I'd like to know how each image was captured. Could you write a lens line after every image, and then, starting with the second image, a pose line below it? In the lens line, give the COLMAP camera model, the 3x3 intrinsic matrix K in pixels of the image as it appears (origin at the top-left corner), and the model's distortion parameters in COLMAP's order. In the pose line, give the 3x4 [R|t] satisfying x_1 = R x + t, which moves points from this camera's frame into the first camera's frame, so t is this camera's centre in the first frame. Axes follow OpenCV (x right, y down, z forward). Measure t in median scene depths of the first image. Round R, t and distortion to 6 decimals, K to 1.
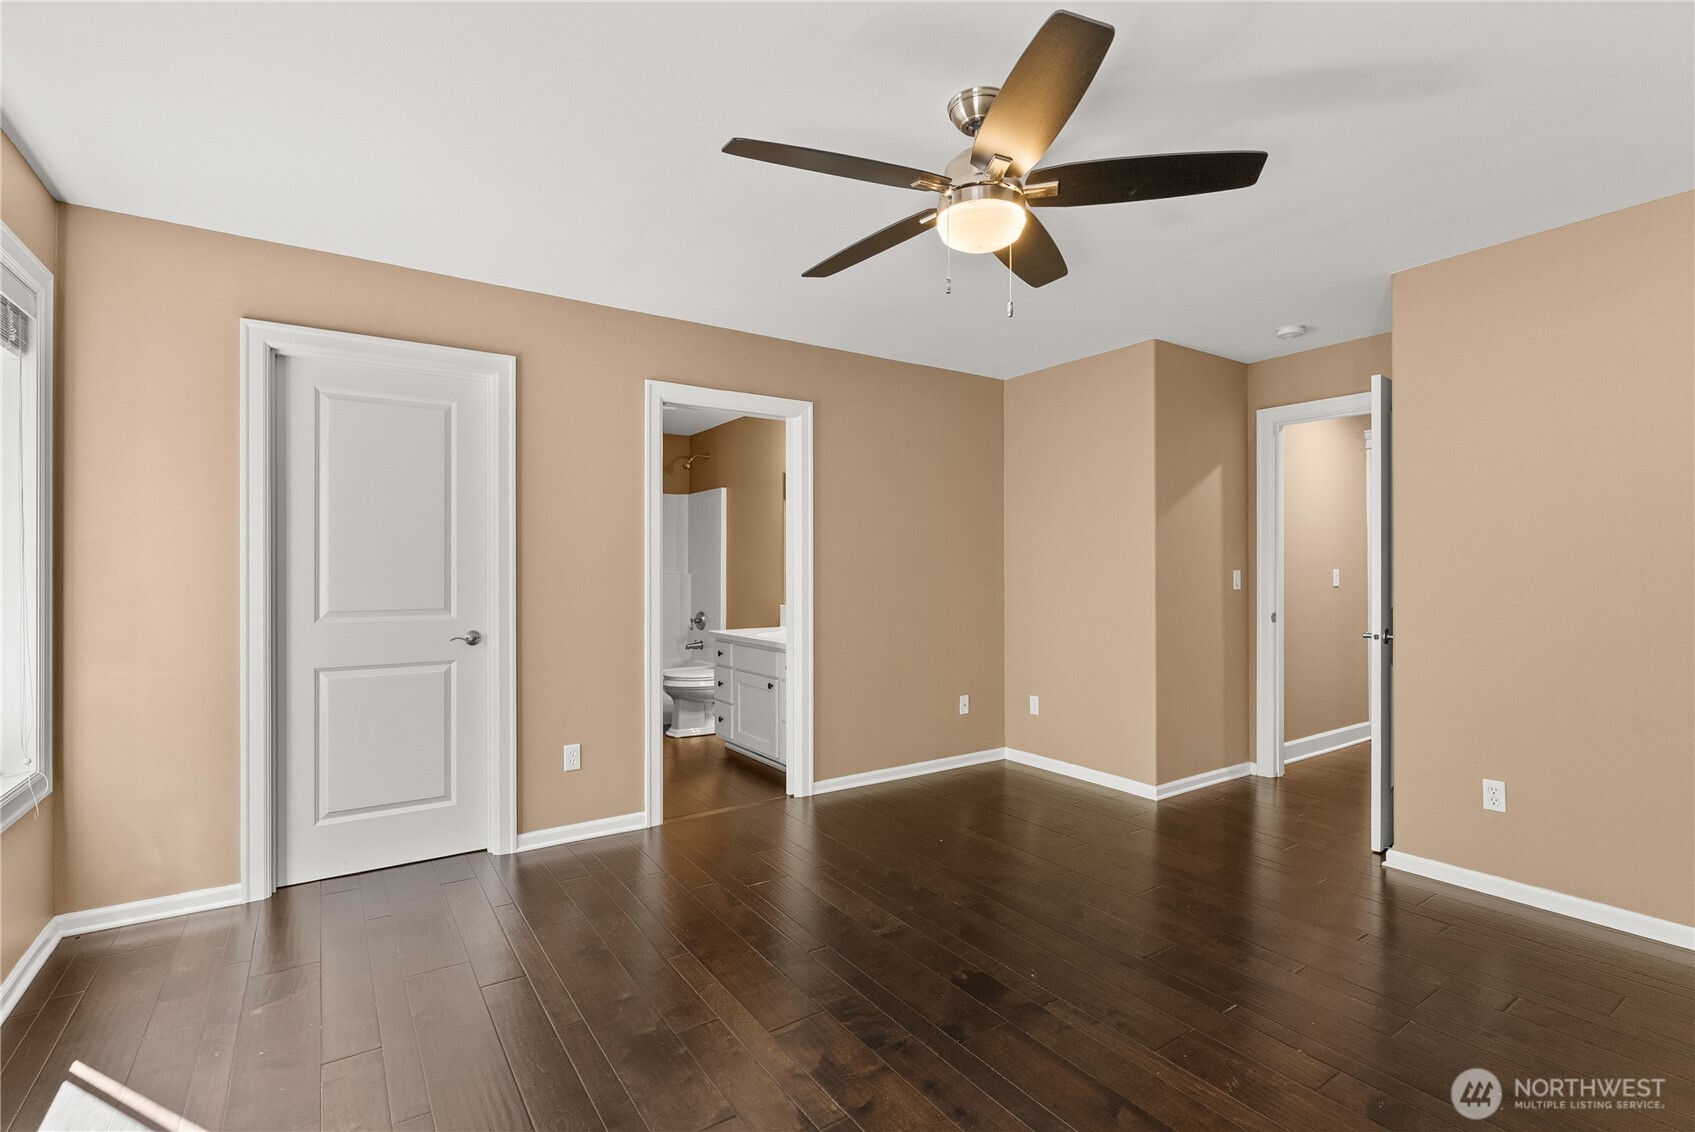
lens RADIAL K [[787.2, 0, 850.0], [0, 787.2, 568.3], [0, 0, 1]] dist [-0.003479, -0.000370]
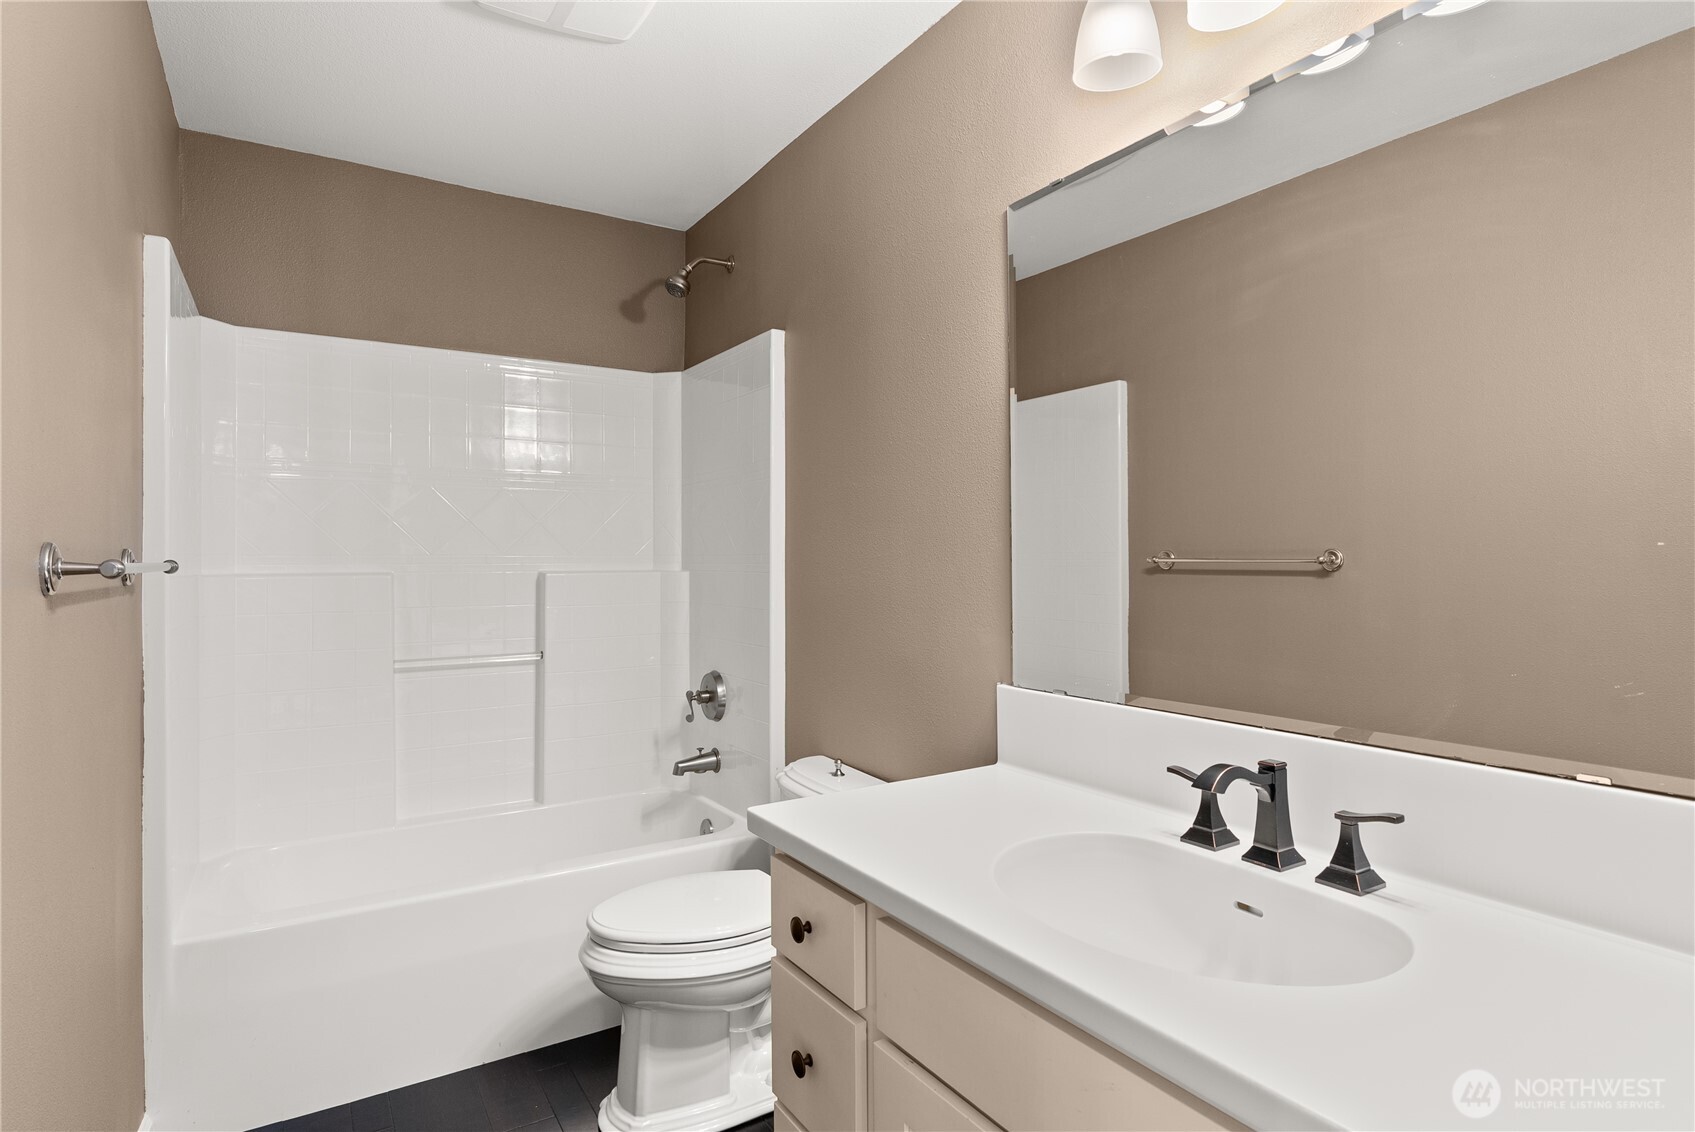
lens RADIAL K [[887.3, 0, 846.4], [0, 887.3, 562.4], [0, 0, 1]] dist [0.002594, 0.000083]
pose [[0.999342, -0.000988, -0.036257, -0.110899], [0.001149, 0.999990, 0.004416, 0.000518], [0.036252, -0.004455, 0.999333, 0.578772]]
